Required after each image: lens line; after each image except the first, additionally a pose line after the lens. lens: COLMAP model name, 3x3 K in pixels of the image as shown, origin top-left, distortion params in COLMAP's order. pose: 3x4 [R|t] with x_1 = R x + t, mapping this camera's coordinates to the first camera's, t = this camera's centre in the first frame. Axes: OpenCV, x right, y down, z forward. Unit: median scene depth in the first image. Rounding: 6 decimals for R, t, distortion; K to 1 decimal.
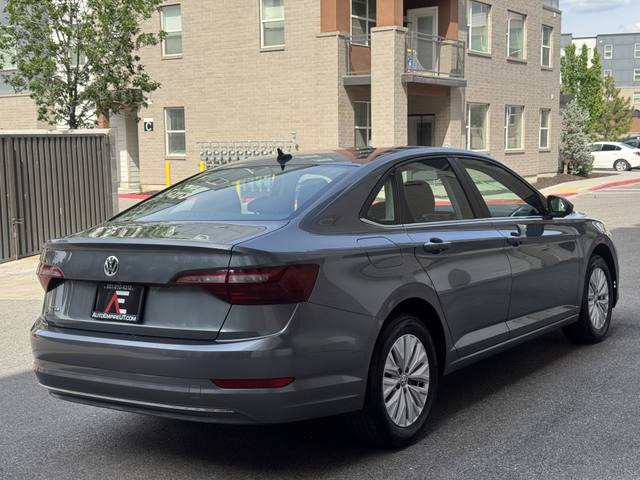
lens RADIAL K [[894.9, 0, 317.8], [0, 894.9, 240.7], [0, 0, 1]] dist [0.066555, 0.000000]
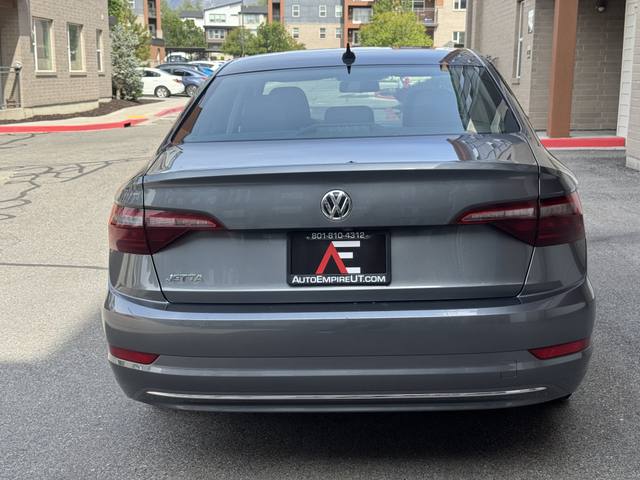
lens RADIAL K [[894.9, 0, 320.8], [0, 894.9, 241.4], [0, 0, 1]] dist [0.066555, 0.000000]
pose [[0.837036, -0.076823, 0.541728, -0.087610], [0.033669, 0.995450, 0.089144, -0.000707], [-0.546111, -0.056378, 0.835814, 0.064185]]
